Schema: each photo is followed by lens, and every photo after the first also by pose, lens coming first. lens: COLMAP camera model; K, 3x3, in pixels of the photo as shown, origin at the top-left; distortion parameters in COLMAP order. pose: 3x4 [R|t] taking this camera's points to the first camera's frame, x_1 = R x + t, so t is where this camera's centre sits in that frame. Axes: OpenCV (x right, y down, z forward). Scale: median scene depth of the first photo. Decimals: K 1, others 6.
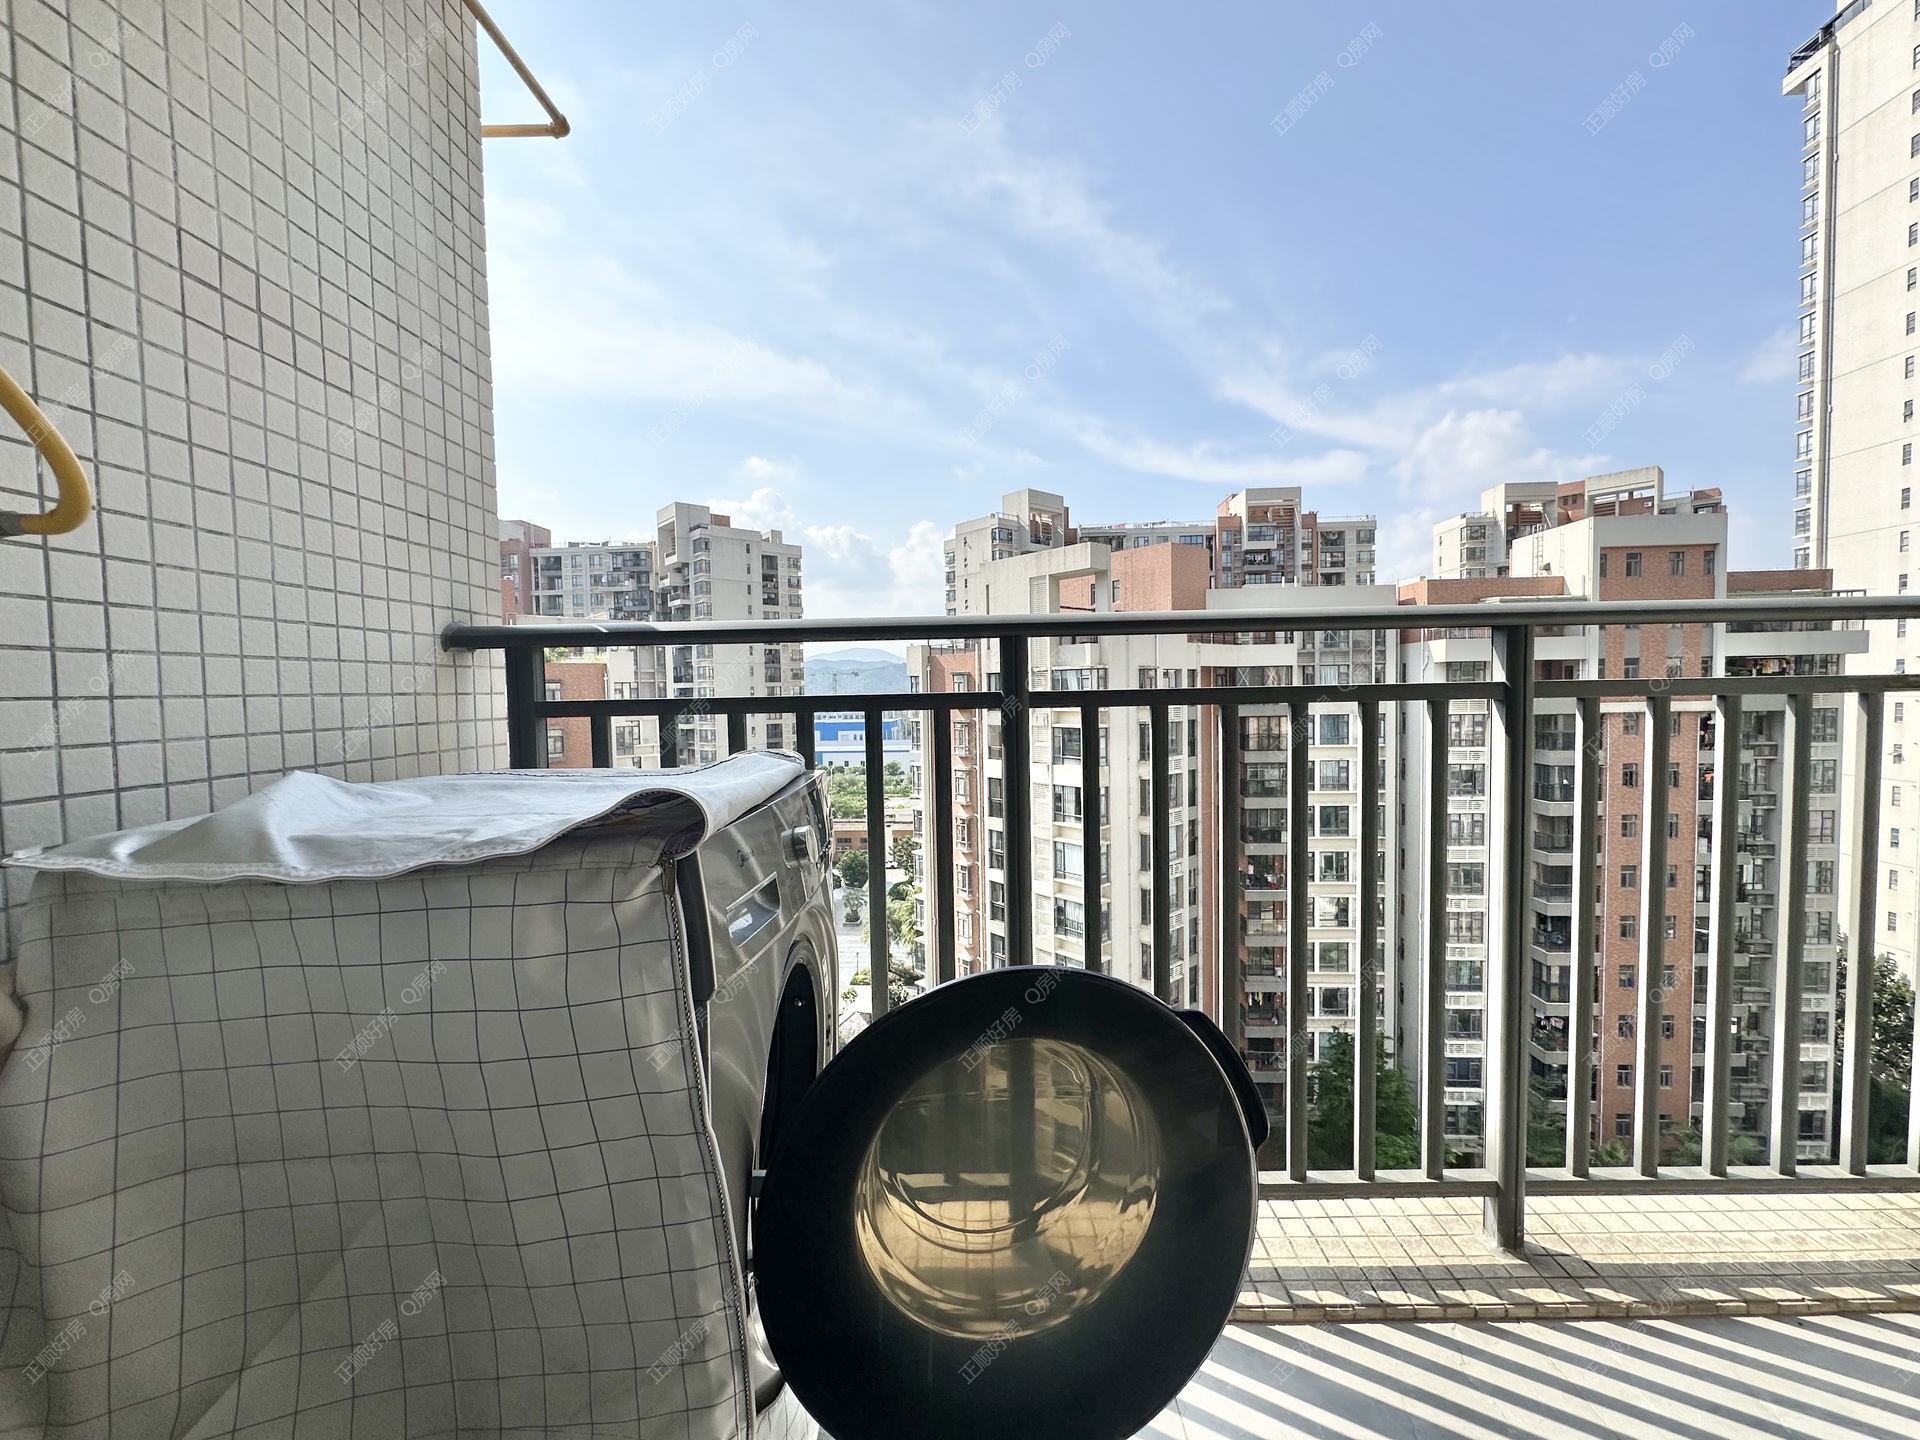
lens RADIAL K [[764.1, 0, 962.8], [0, 764.1, 720.4], [0, 0, 1]] dist [-0.000307, -0.000687]
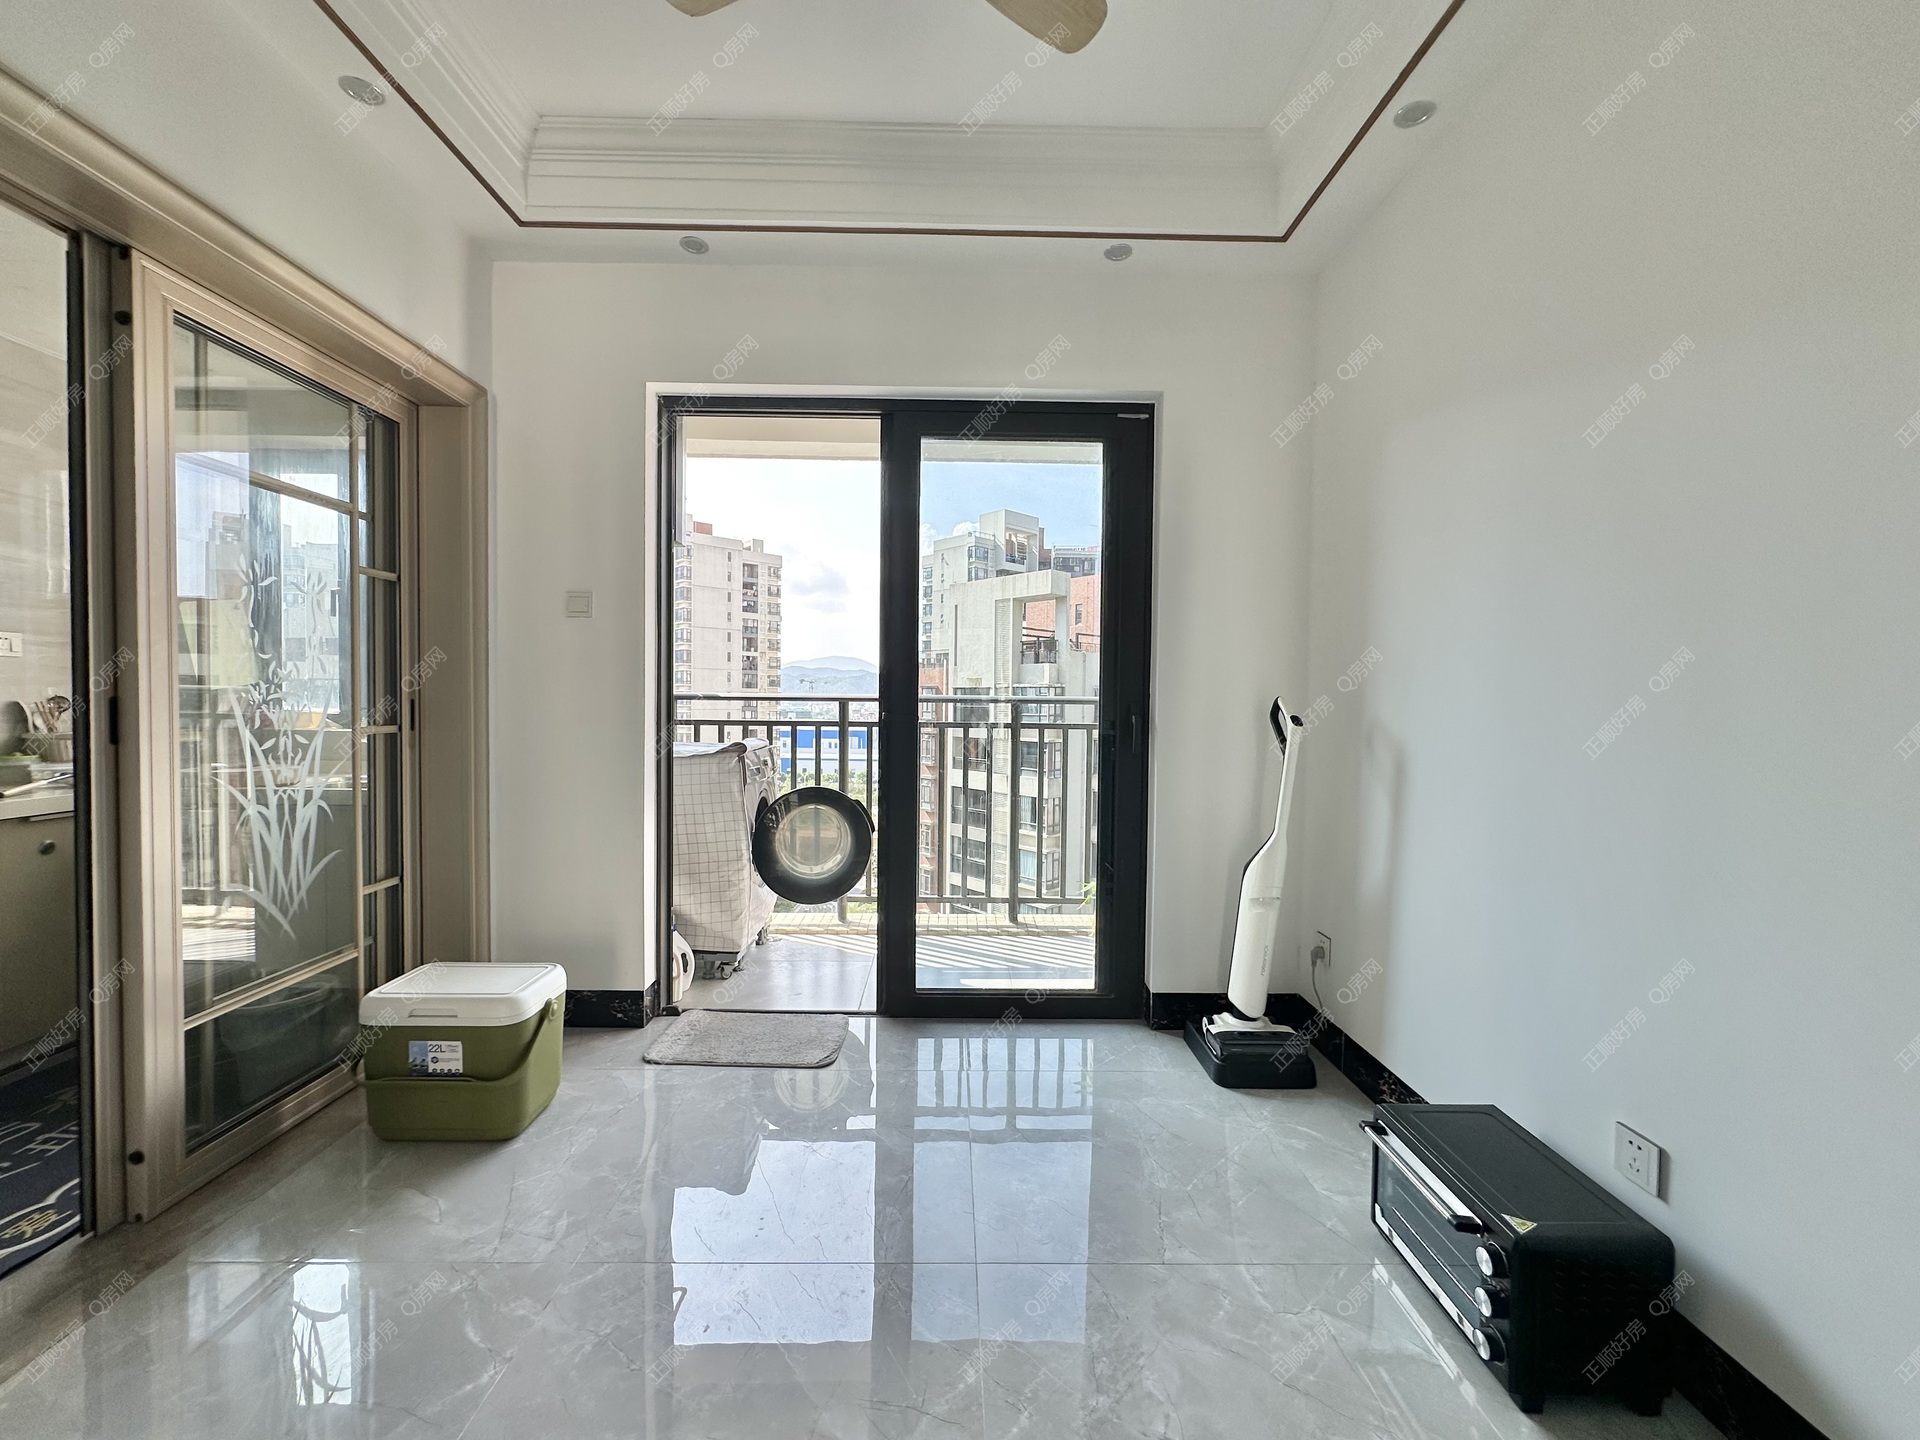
lens RADIAL K [[764.1, 0, 962.7], [0, 764.1, 718.6], [0, 0, 1]] dist [-0.000307, -0.000687]
pose [[0.999139, 0.028863, 0.029813, 0.420705], [-0.028328, 0.999433, -0.018223, -0.006868], [-0.030322, 0.017363, 0.999389, -1.843433]]
